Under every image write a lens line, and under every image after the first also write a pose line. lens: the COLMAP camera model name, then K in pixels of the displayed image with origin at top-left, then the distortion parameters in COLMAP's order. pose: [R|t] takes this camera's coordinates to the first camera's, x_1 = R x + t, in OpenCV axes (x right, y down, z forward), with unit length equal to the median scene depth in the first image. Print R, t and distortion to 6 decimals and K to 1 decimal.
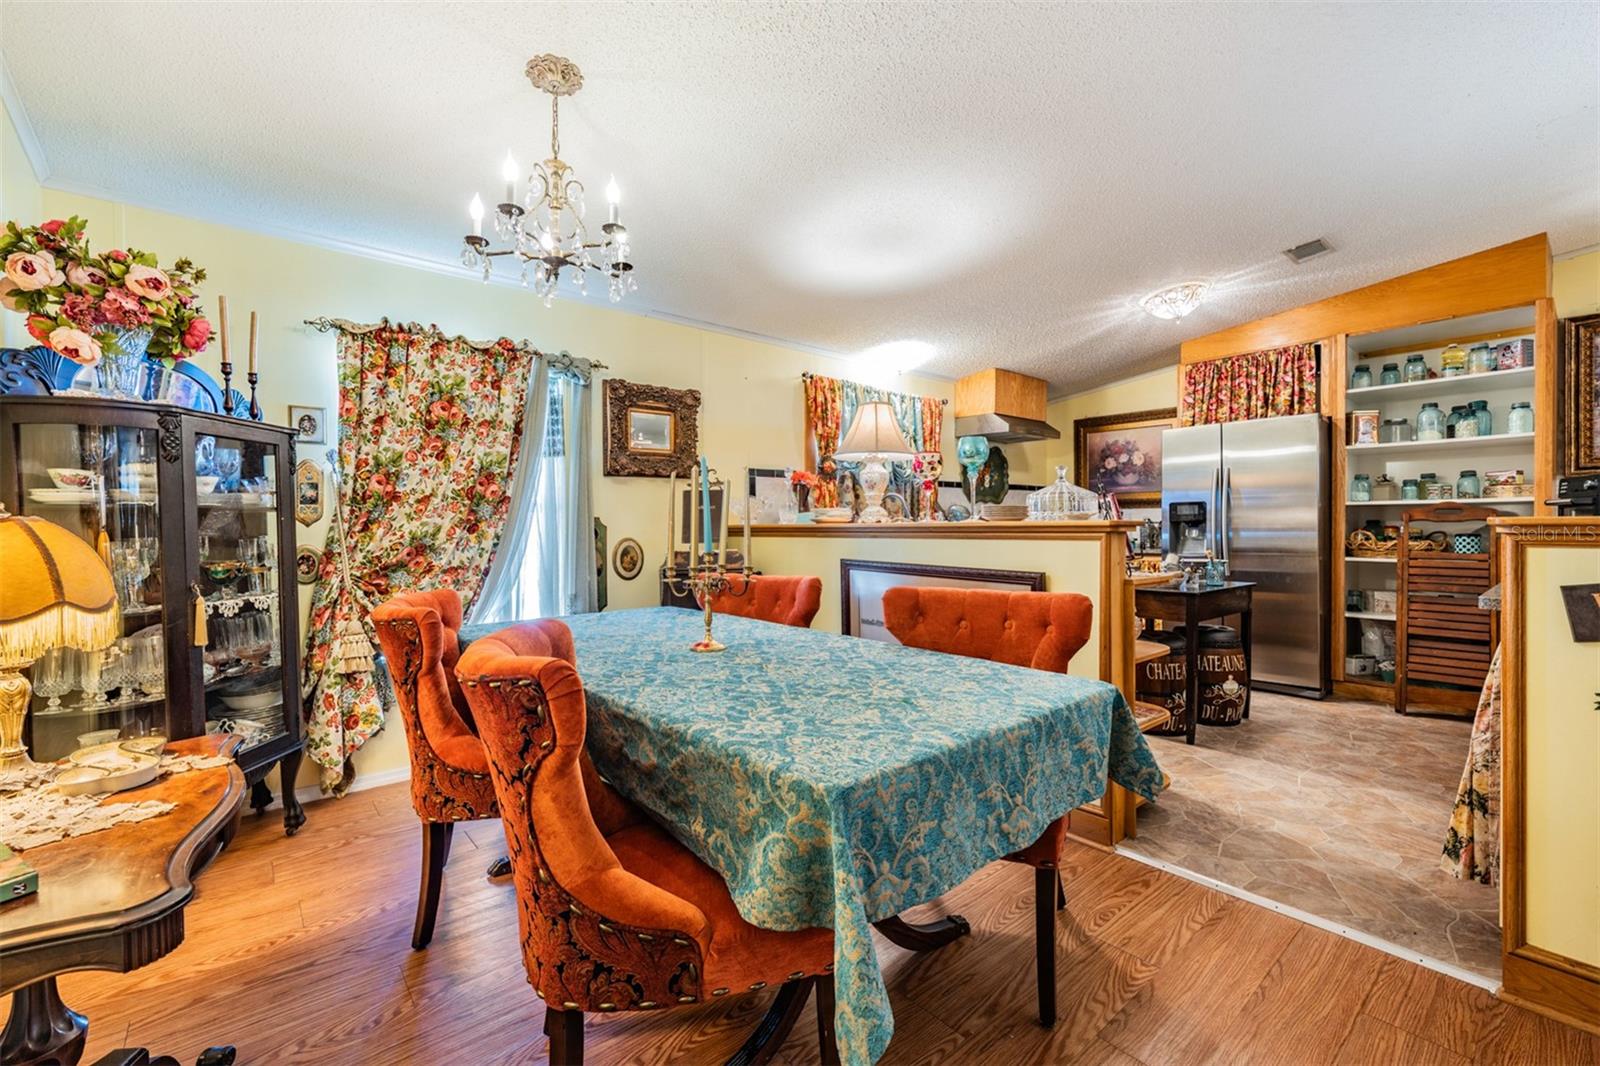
lens RADIAL K [[670.1, 0, 795.8], [0, 670.1, 532.4], [0, 0, 1]] dist [-0.001275, 0.000376]
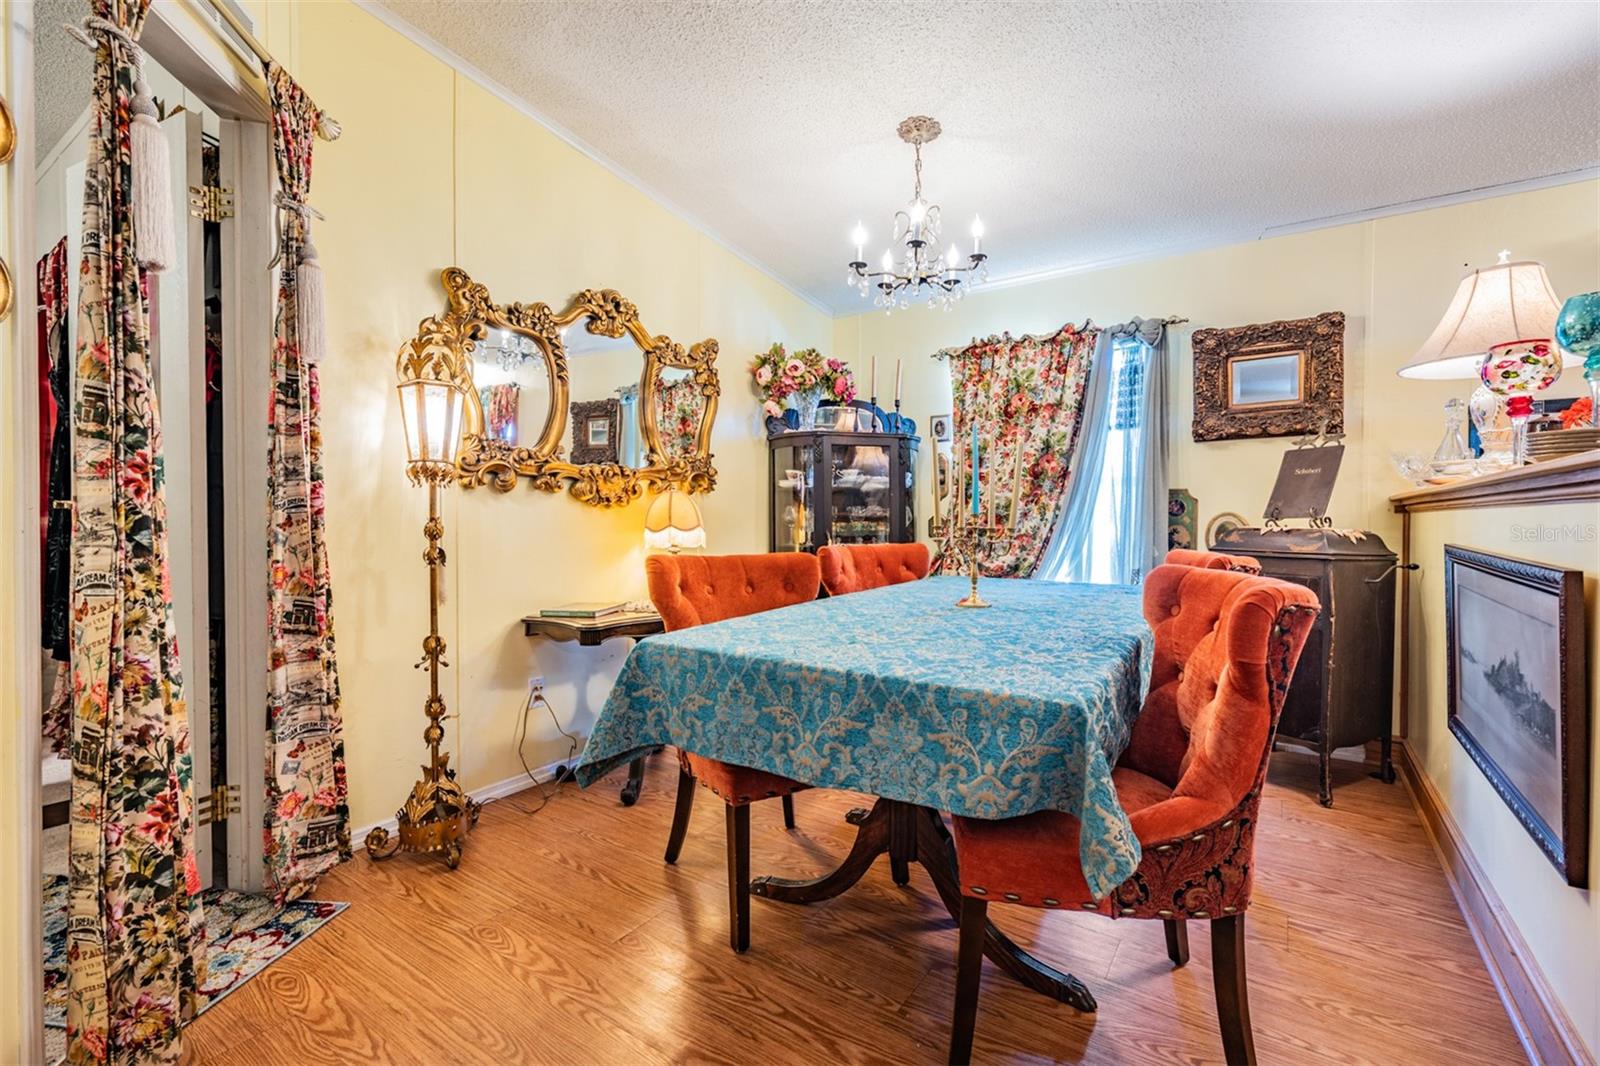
lens RADIAL K [[710.9, 0, 791.7], [0, 710.9, 527.3], [0, 0, 1]] dist [0.000724, -0.000017]
pose [[0.262947, 0.021661, -0.964567, 0.407377], [-0.013261, 0.999735, 0.018836, 0.014902], [0.964719, 0.007838, 0.263164, 0.201748]]
